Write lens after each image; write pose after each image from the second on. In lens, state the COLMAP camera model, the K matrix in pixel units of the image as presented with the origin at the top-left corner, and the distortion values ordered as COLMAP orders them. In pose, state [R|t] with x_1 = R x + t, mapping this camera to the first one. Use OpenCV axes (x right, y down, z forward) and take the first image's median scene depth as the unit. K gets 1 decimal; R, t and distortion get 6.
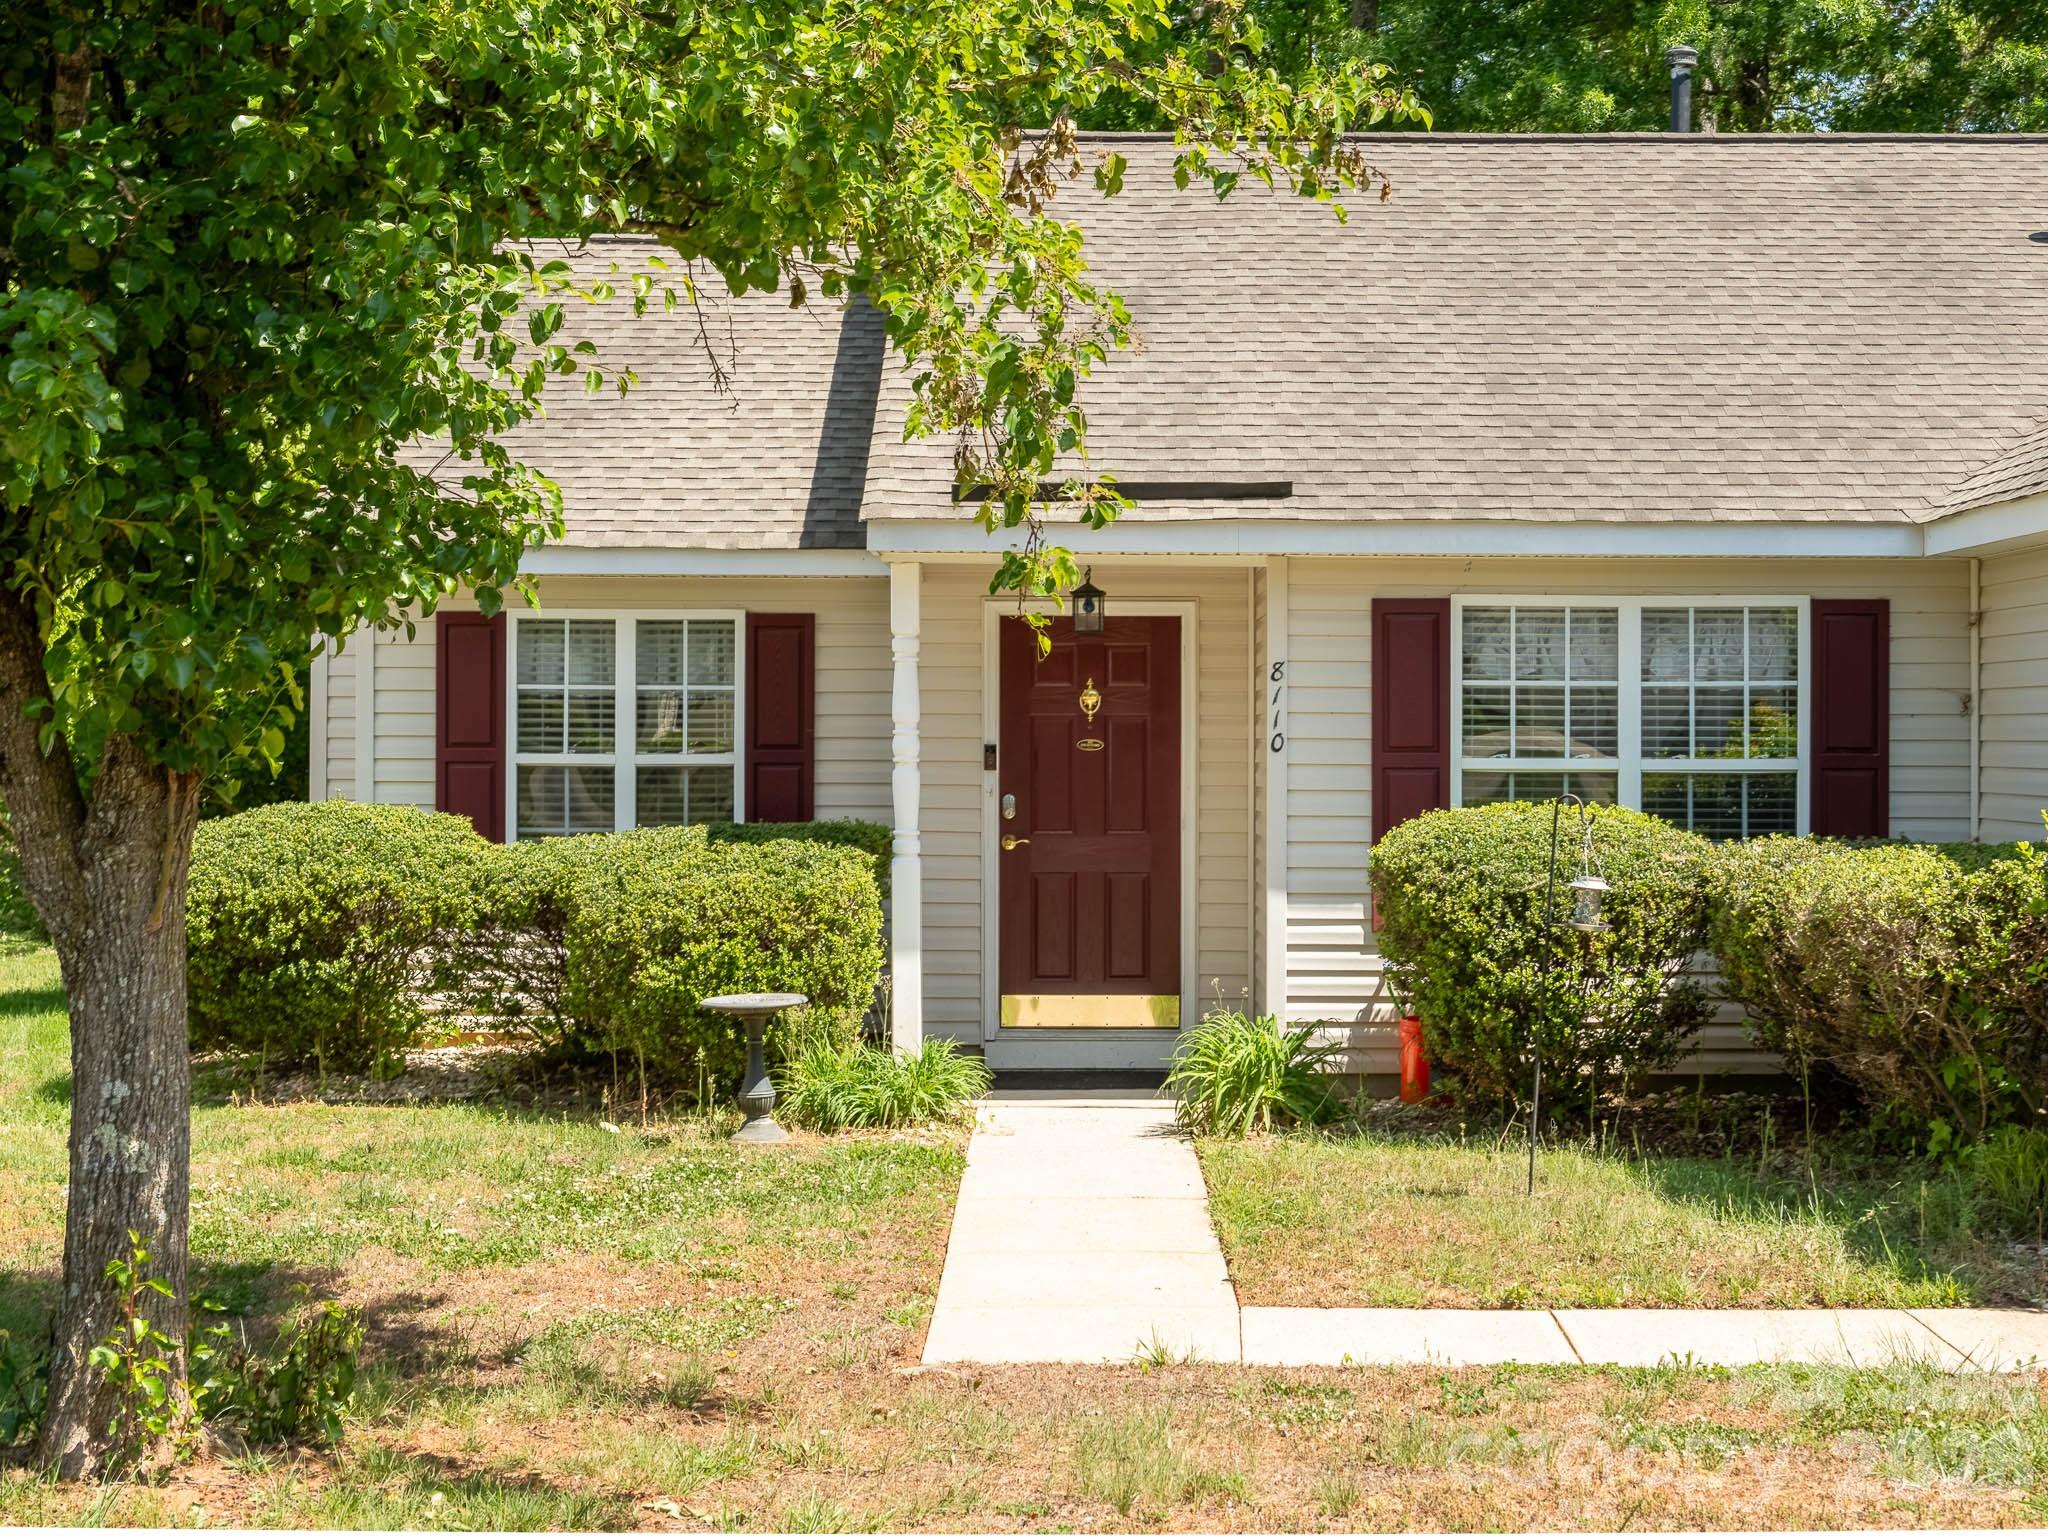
lens RADIAL K [[2871.6, 0, 1233.0], [0, 2871.6, 705.4], [0, 0, 1]] dist [0.032514, 0.071664]
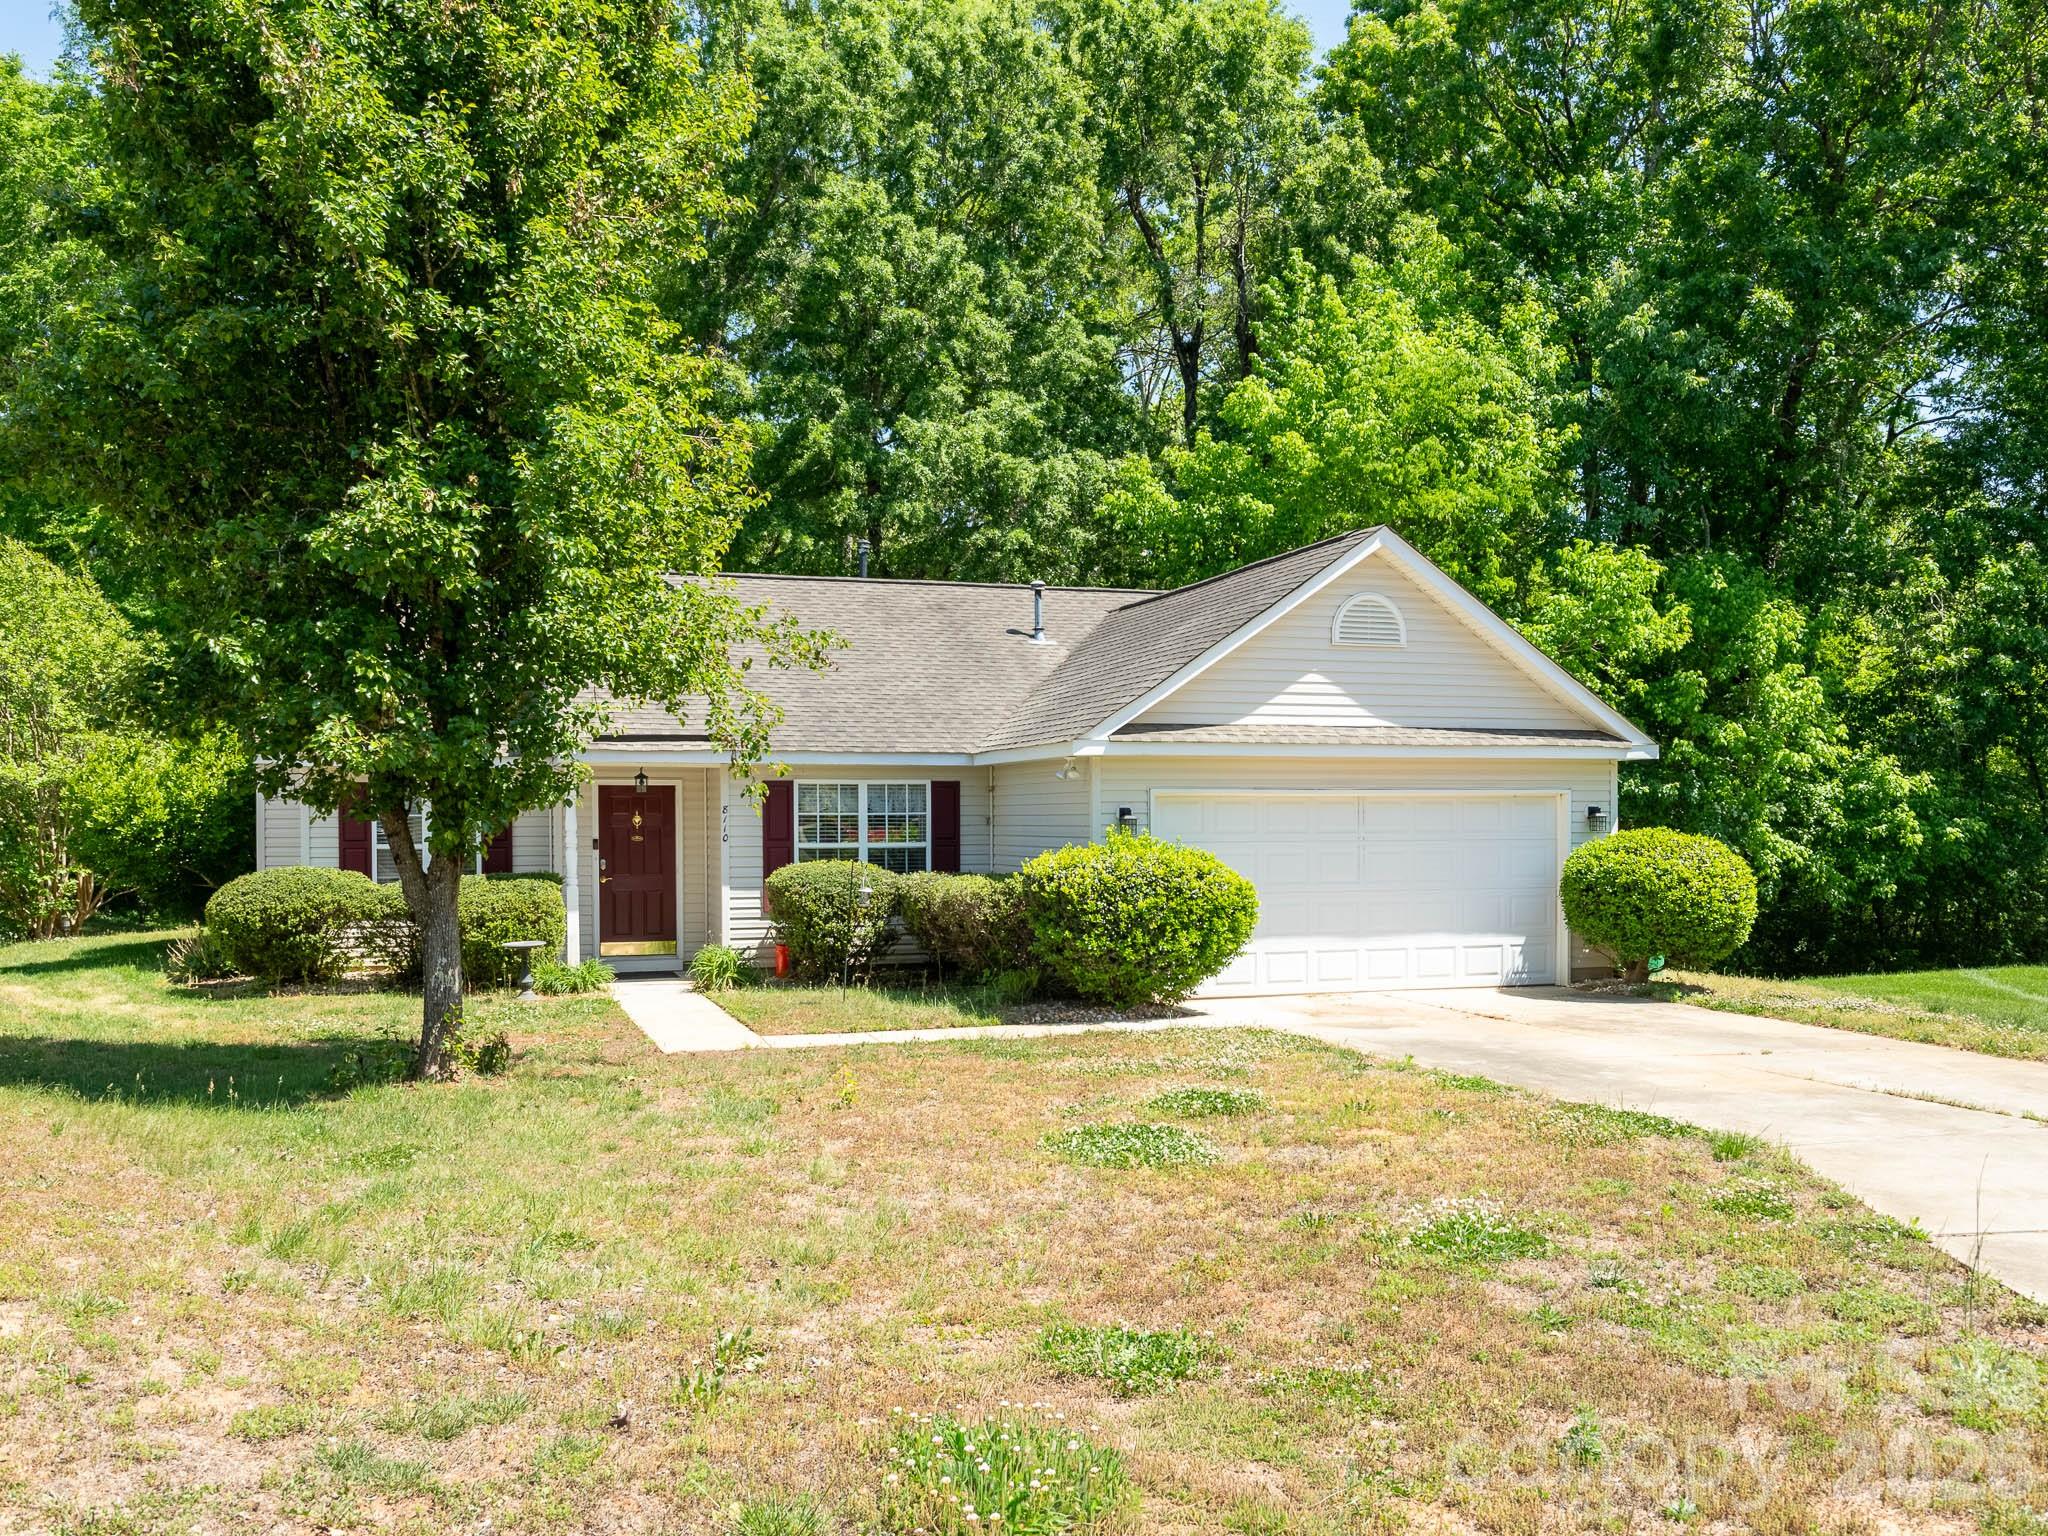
lens RADIAL K [[1649.5, 0, 1032.0], [0, 1649.5, 865.0], [0, 0, 1]] dist [0.002297, -0.002486]
pose [[0.954419, -0.013891, 0.298145, -0.159509], [0.002026, 0.999195, 0.040069, -0.020629], [-0.298462, -0.037639, 0.953679, -0.459803]]
